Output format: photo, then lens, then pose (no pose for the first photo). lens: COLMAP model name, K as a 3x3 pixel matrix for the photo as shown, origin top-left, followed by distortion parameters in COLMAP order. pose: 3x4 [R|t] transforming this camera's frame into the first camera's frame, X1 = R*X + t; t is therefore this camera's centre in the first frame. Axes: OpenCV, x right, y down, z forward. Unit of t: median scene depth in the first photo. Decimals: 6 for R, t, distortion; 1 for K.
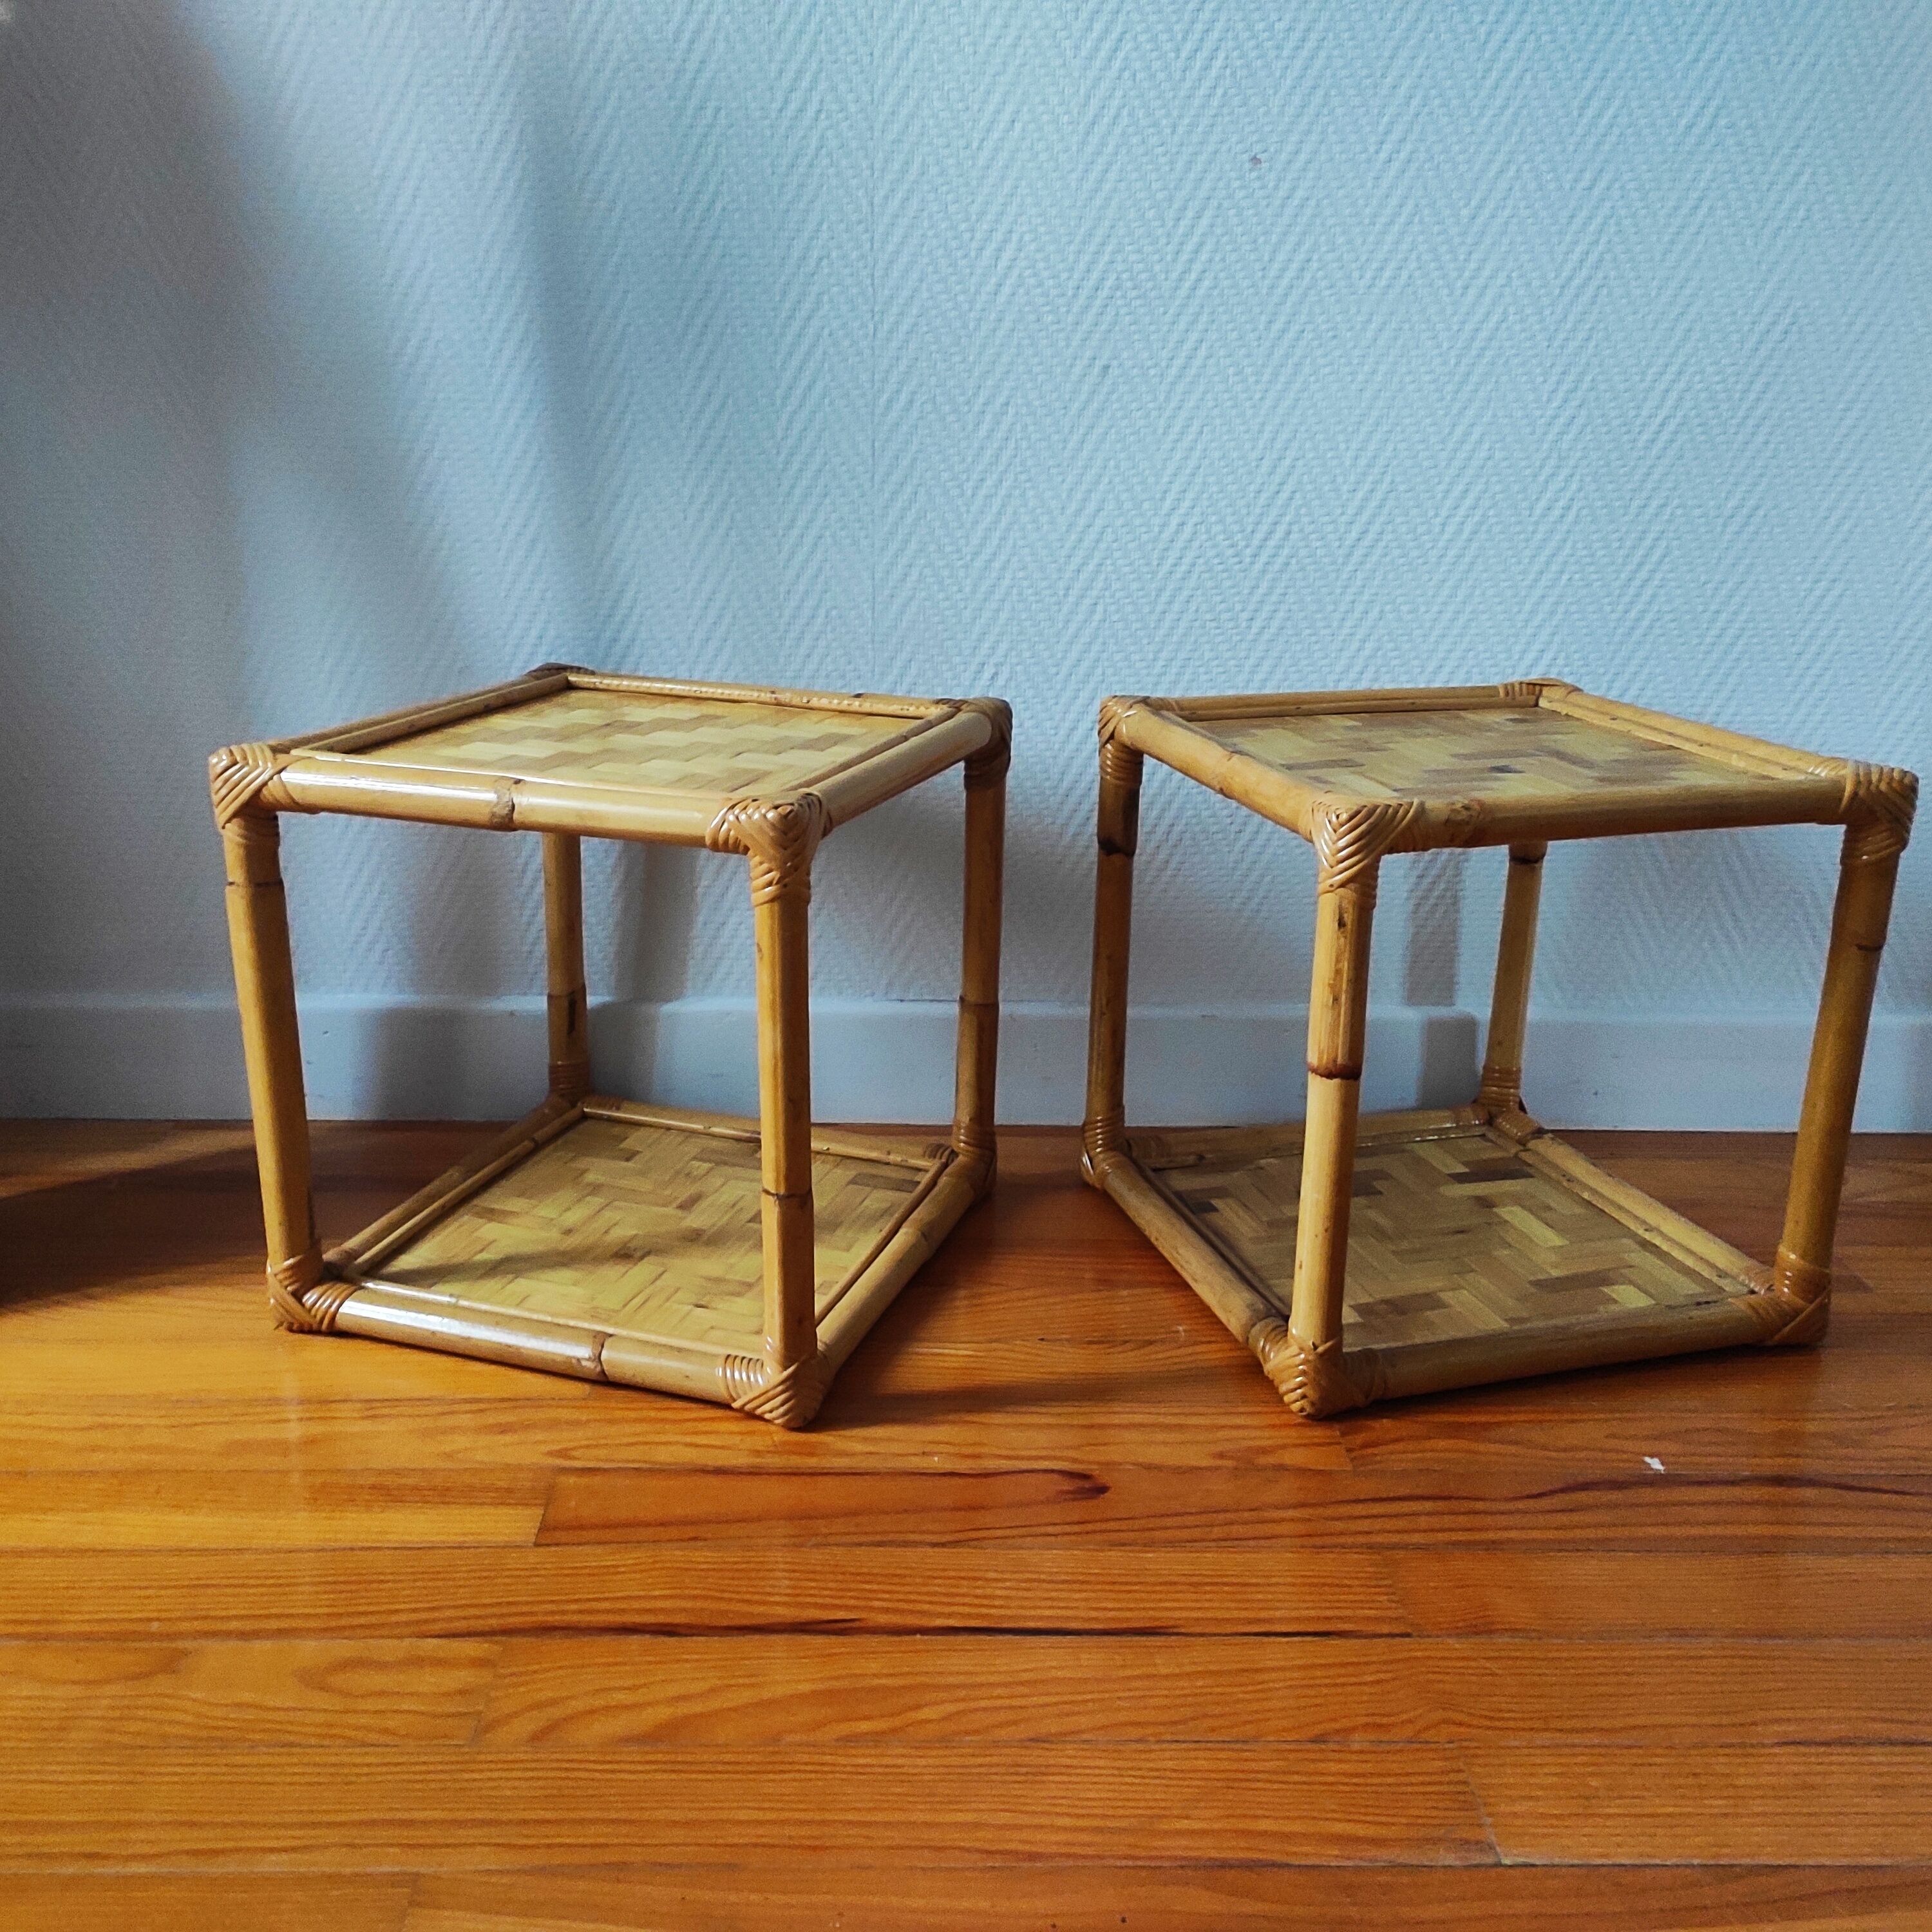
lens RADIAL K [[1902.5, 0, 962.3], [0, 1902.5, 963.8], [0, 0, 1]] dist [0.062171, -0.062738]
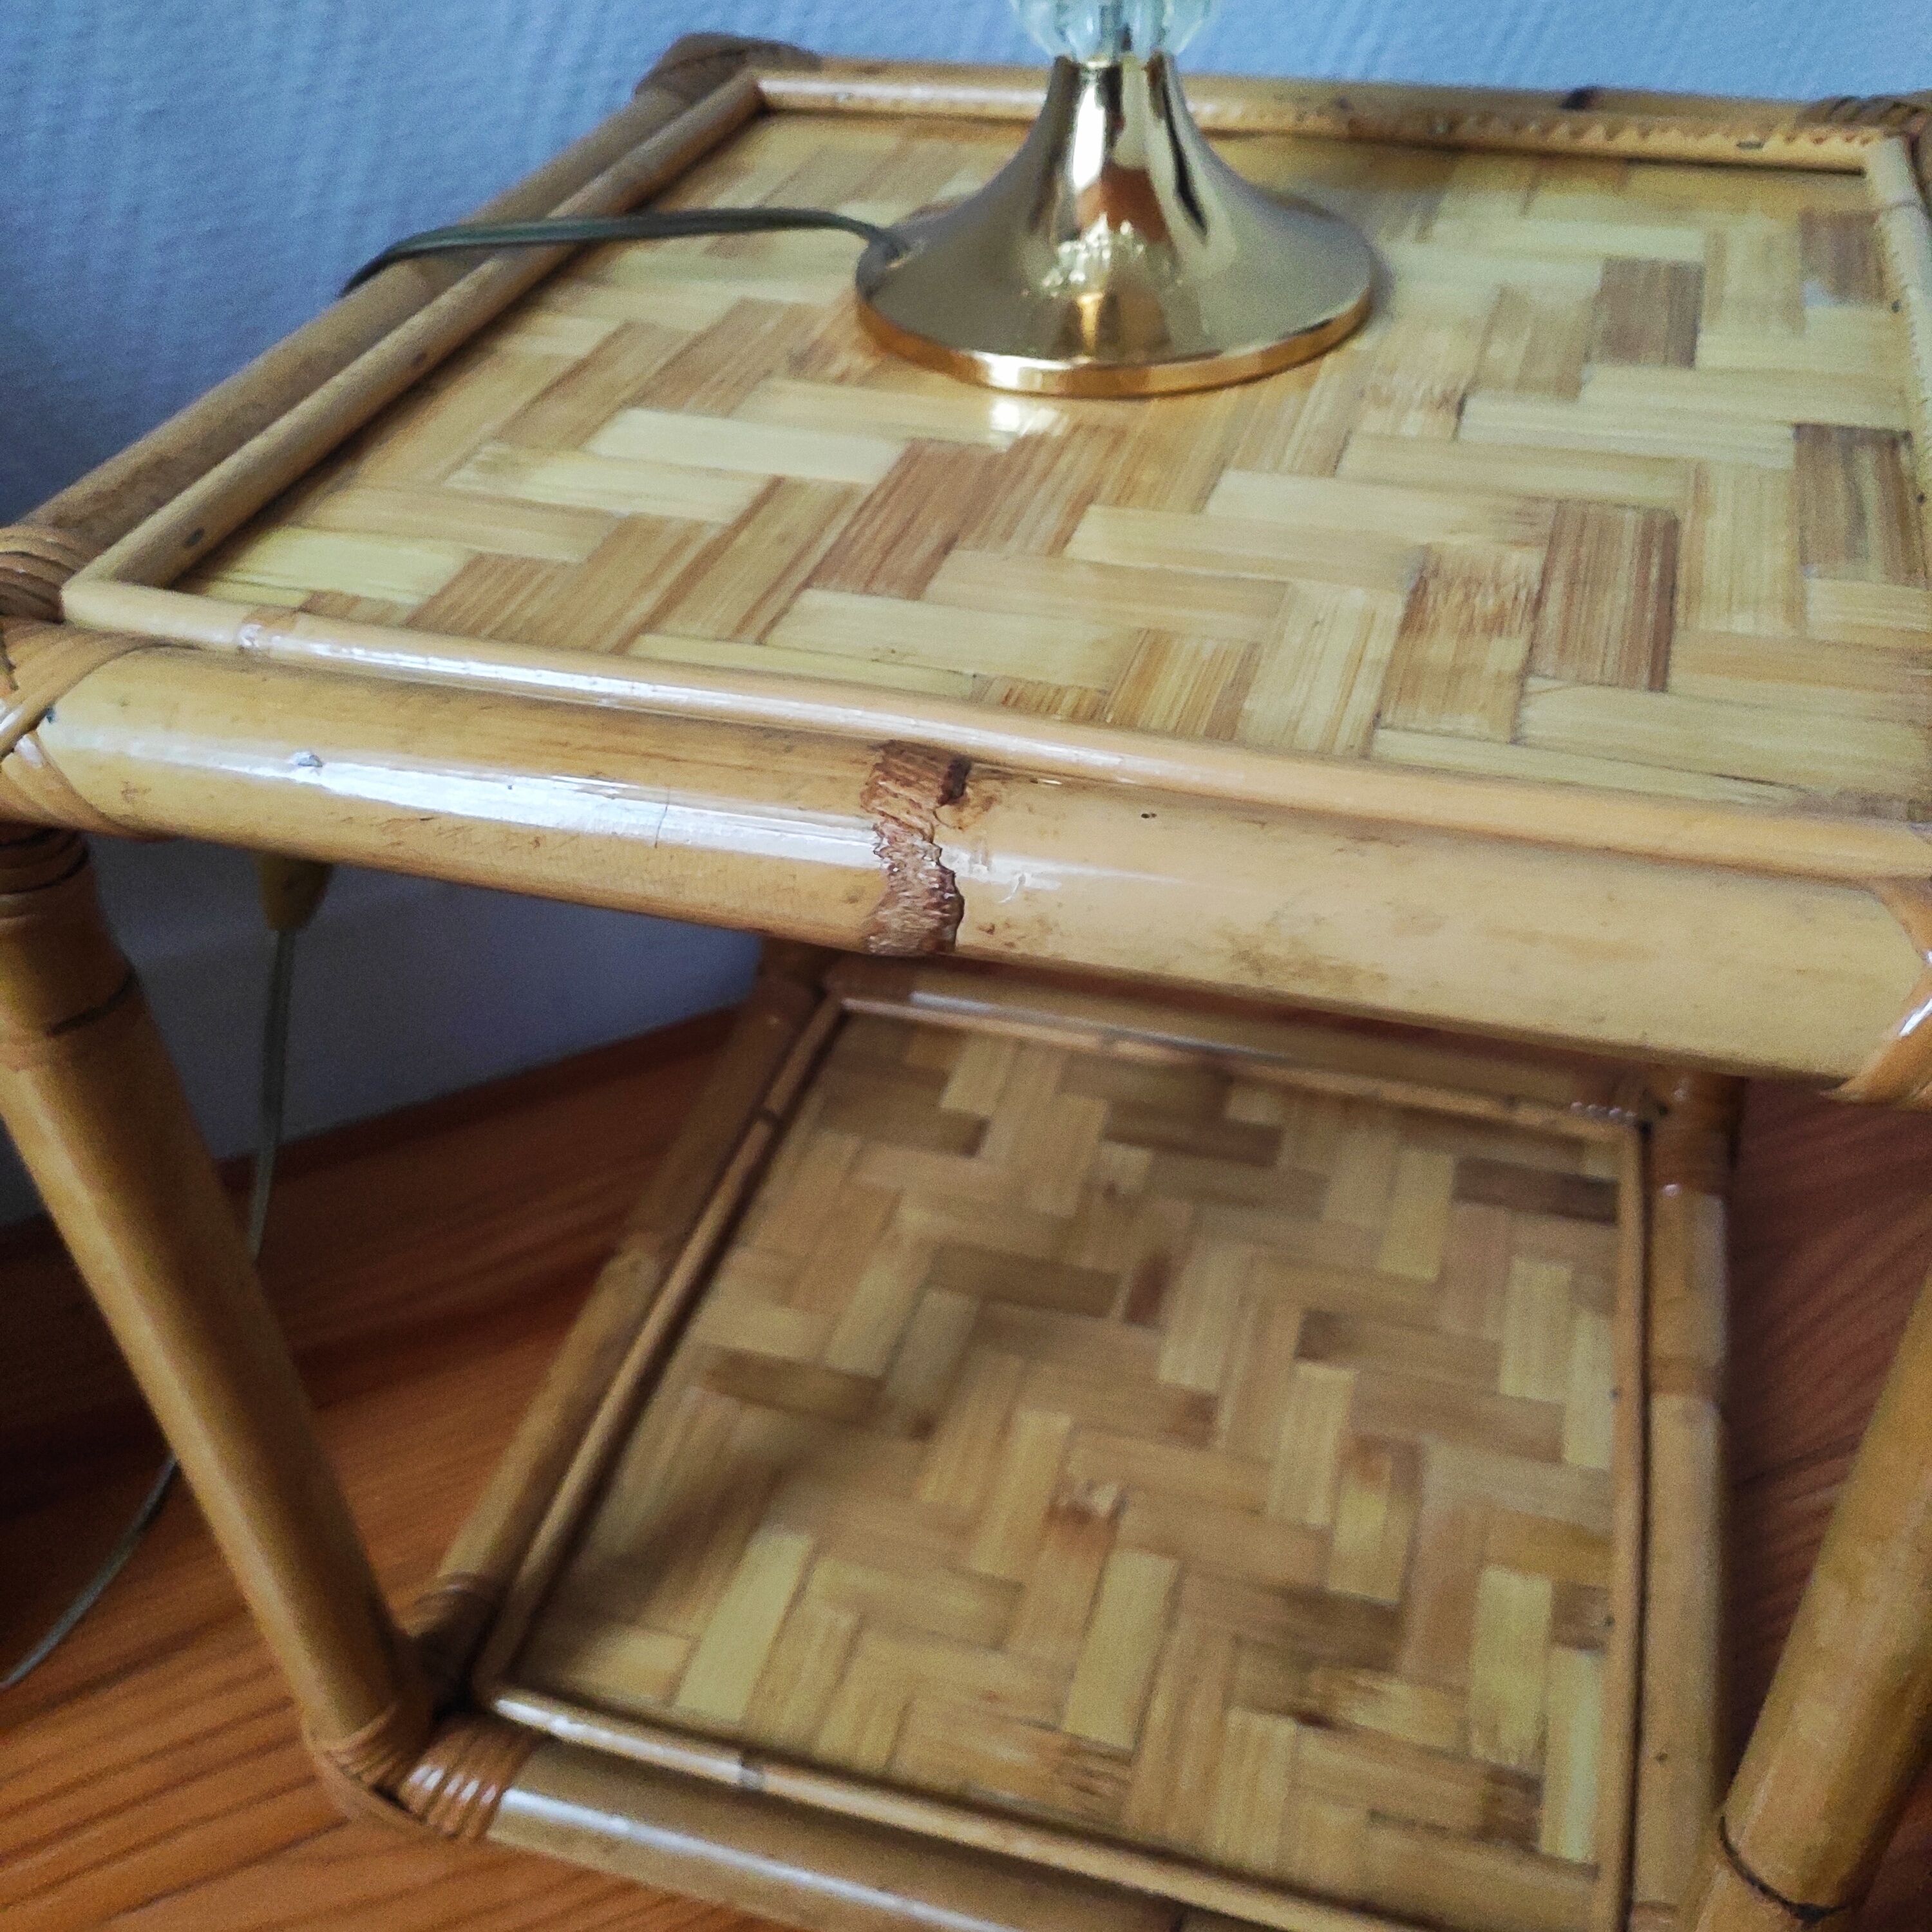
lens RADIAL K [[1906.1, 0, 950.2], [0, 1906.1, 967.8], [0, 0, 1]] dist [0.042010, -0.012336]
pose [[0.997311, -0.071964, -0.013821, -0.193245], [0.071963, 0.926226, 0.370036, -0.138482], [-0.013828, -0.370036, 0.928914, 0.634422]]
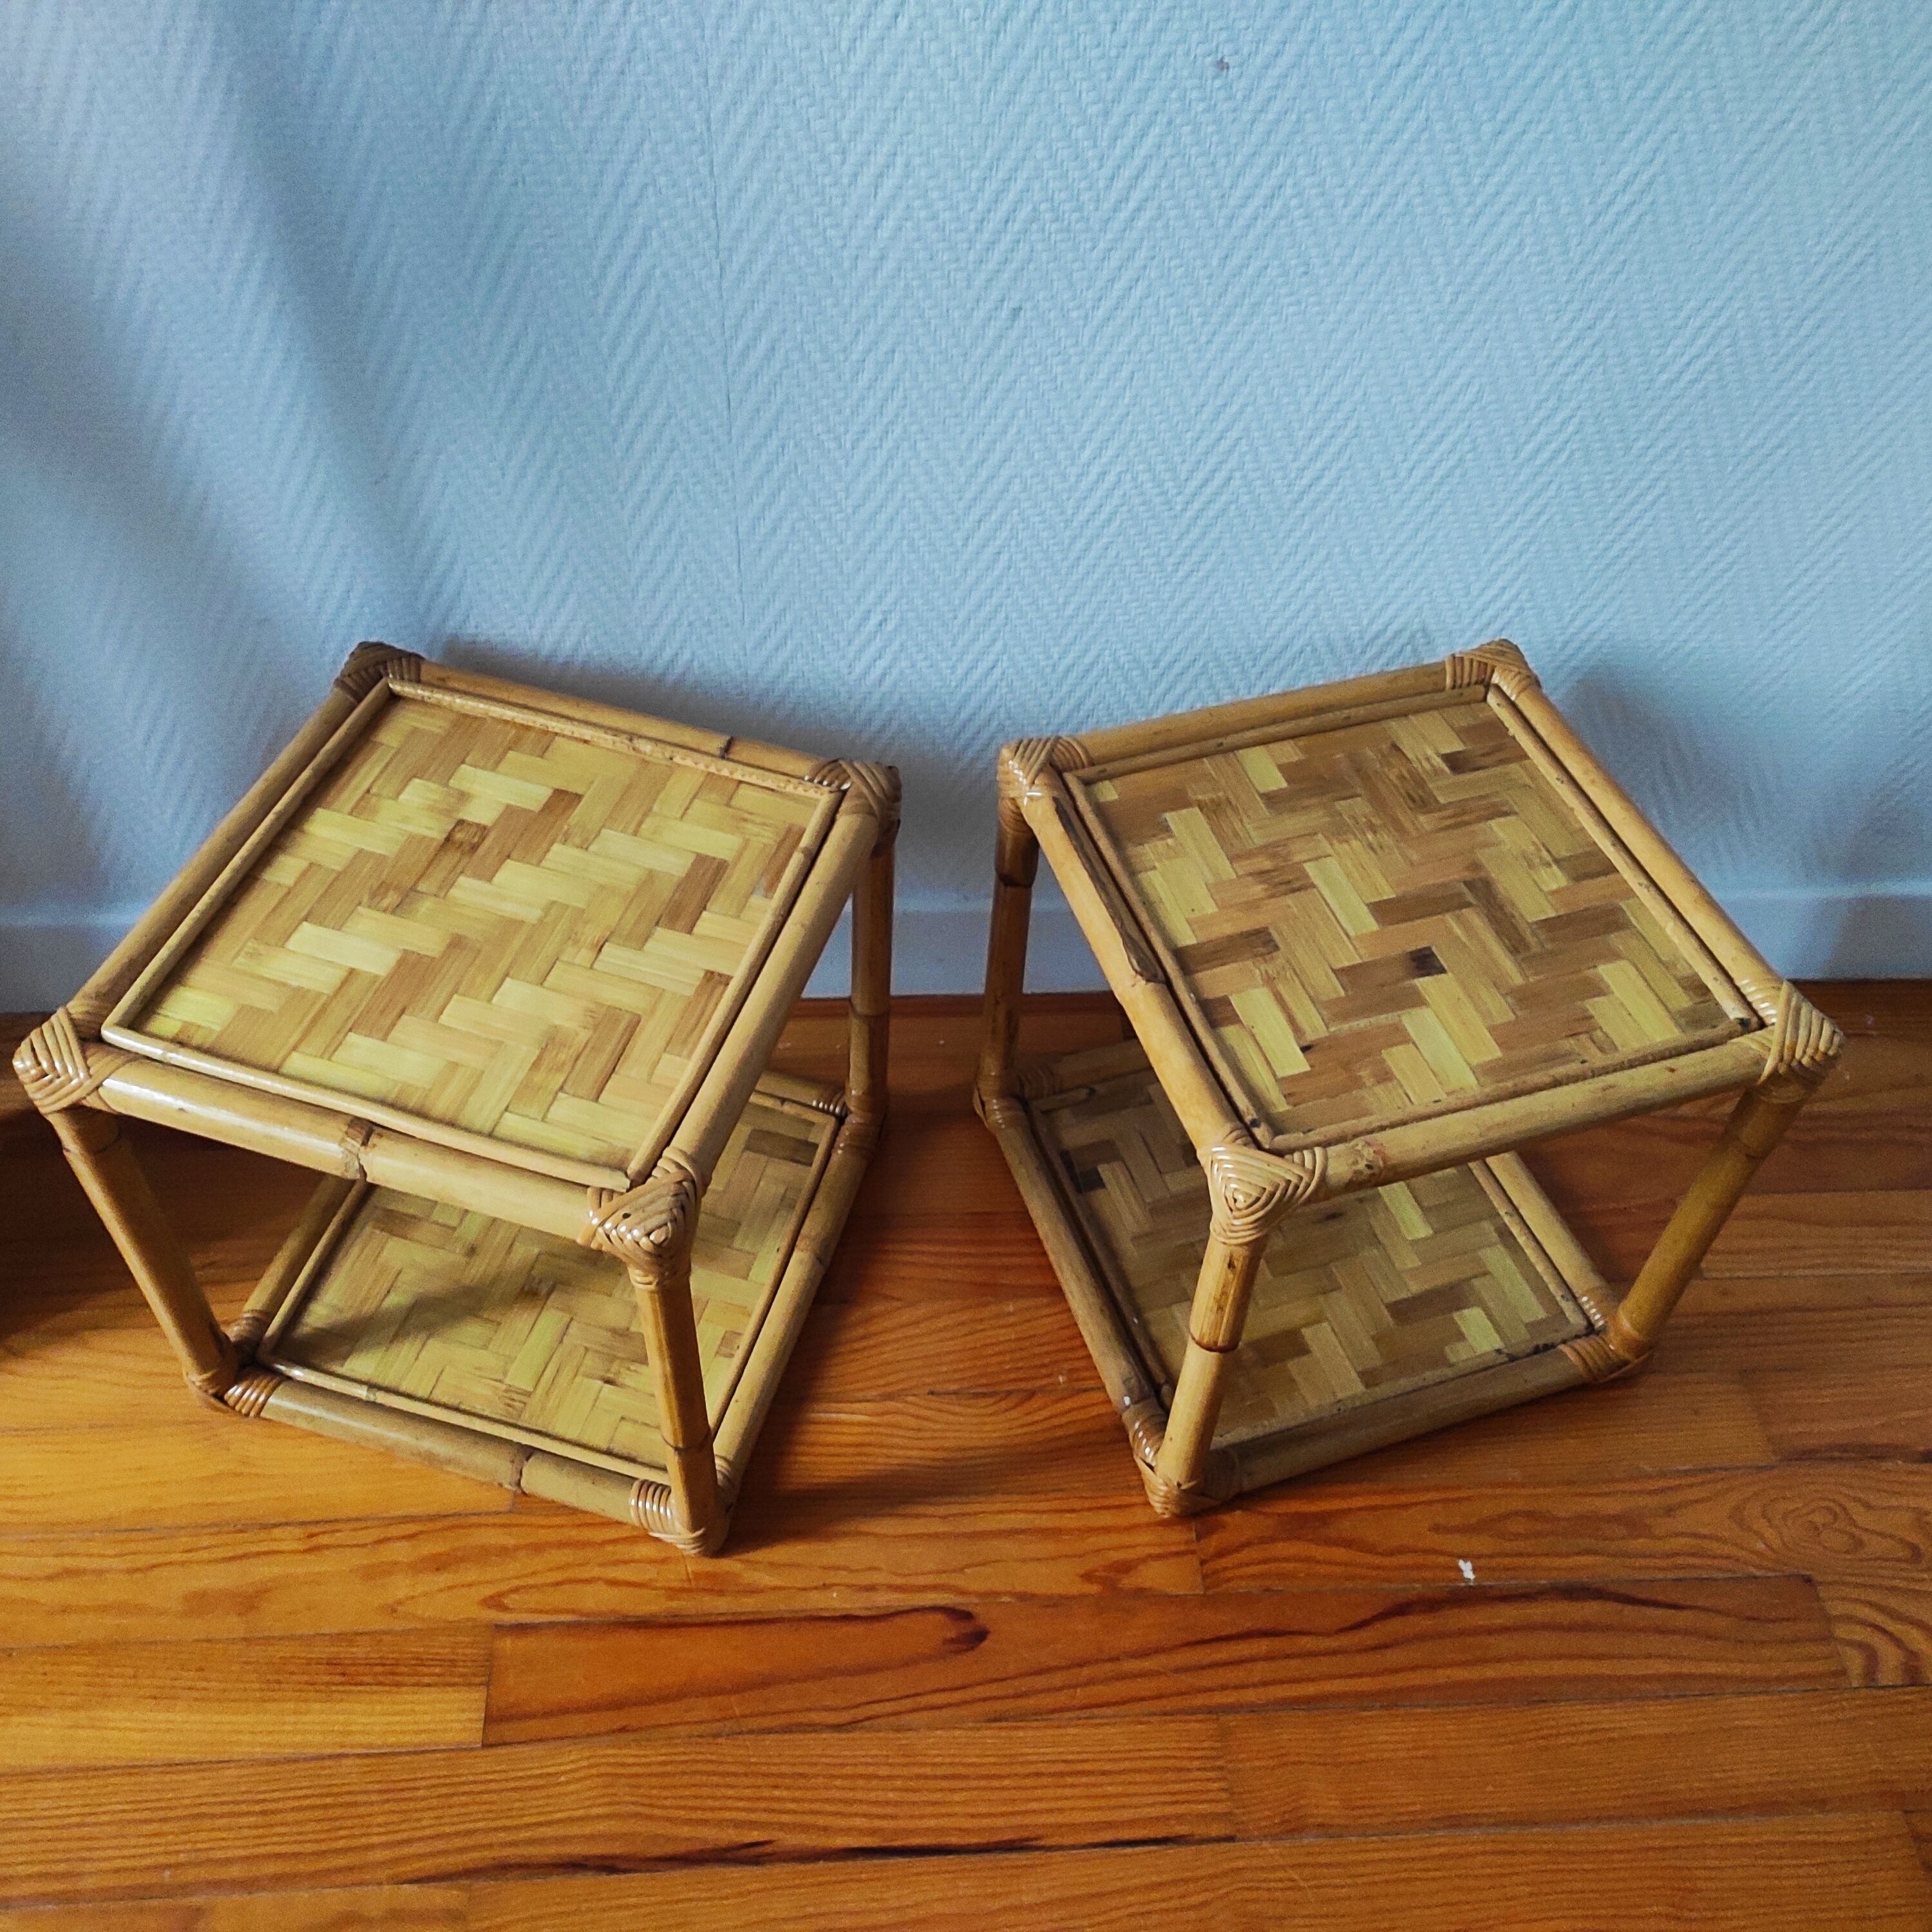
lens RADIAL K [[1884.9, 0, 966.0], [0, 1884.9, 966.0], [0, 0, 1]] dist [0.083962, -0.132212]
pose [[0.998901, -0.015085, 0.044387, 0.016507], [-0.010269, 0.853417, 0.521128, -0.544406], [-0.045742, -0.521011, 0.852324, 0.205909]]
